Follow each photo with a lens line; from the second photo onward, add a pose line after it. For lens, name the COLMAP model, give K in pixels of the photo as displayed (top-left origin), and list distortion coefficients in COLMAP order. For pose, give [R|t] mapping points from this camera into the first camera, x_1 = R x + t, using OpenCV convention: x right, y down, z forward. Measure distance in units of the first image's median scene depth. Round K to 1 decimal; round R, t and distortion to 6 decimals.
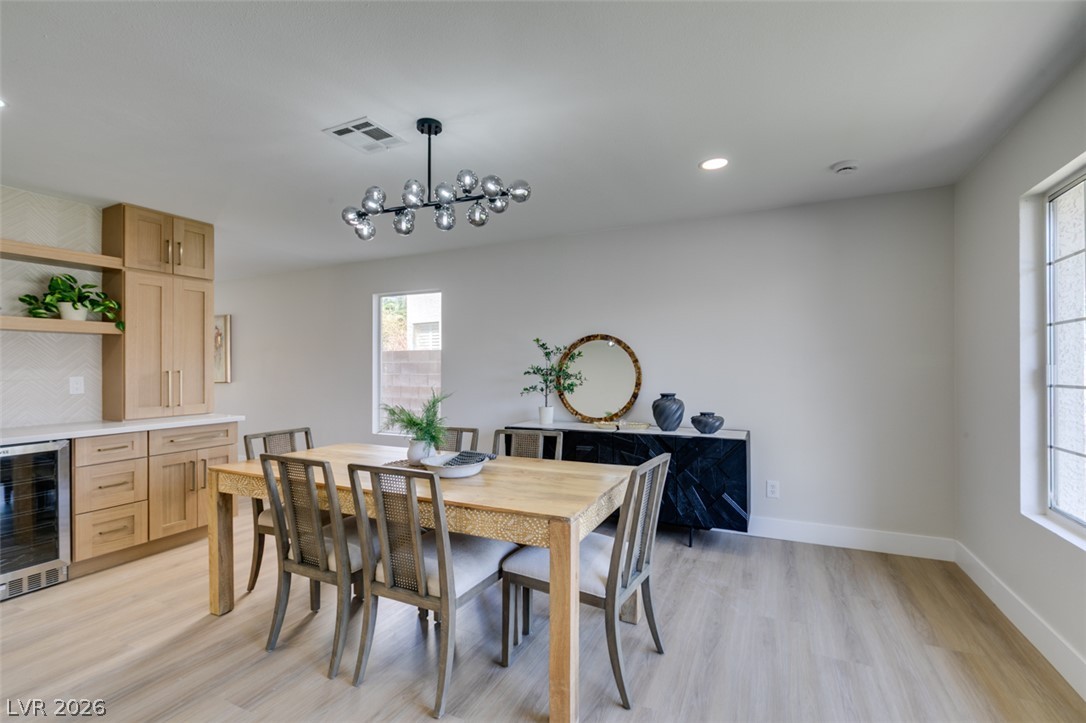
lens RADIAL K [[482.8, 0, 540.9], [0, 482.8, 365.5], [0, 0, 1]] dist [0.003187, 0.000028]
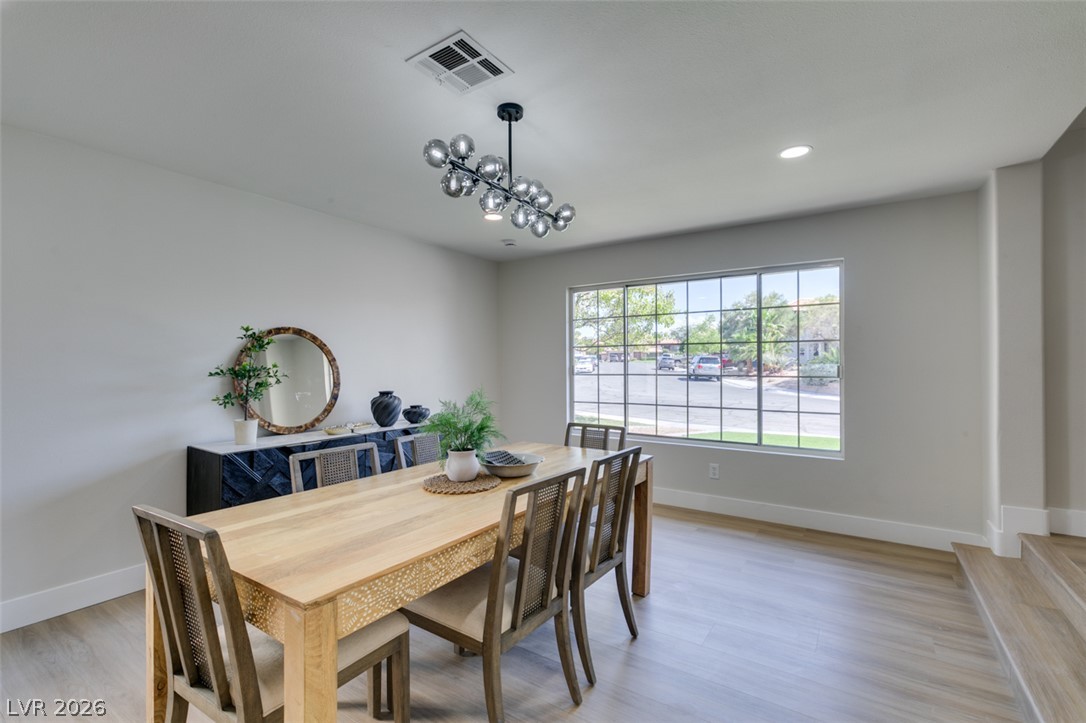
lens RADIAL K [[482.8, 0, 540.9], [0, 482.8, 365.5], [0, 0, 1]] dist [0.003187, 0.000028]
pose [[0.146776, 0.005078, 0.989157, -0.677874], [-0.001610, 0.999987, -0.004895, 0.005713], [-0.989168, -0.000874, 0.146783, 0.465013]]
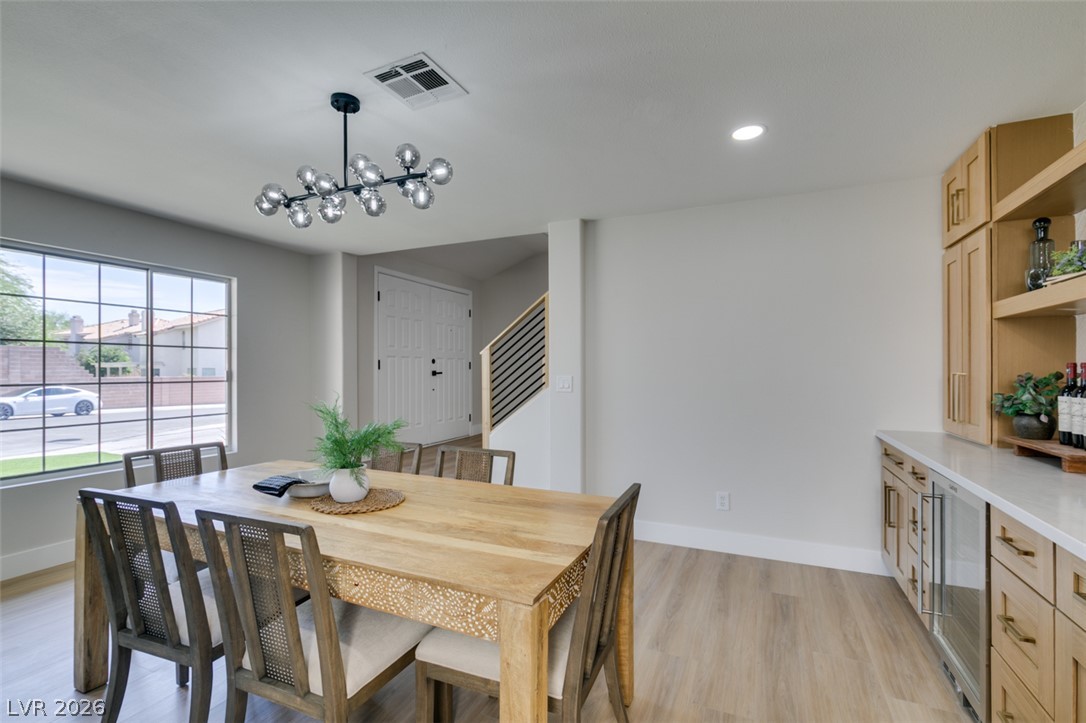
lens RADIAL K [[482.8, 0, 540.9], [0, 482.8, 365.5], [0, 0, 1]] dist [0.003187, 0.000028]
pose [[-0.999950, 0.005701, -0.008171, -0.341712], [0.005802, 0.999907, -0.012360, 0.005957], [0.008099, -0.012407, -0.999890, 1.109256]]
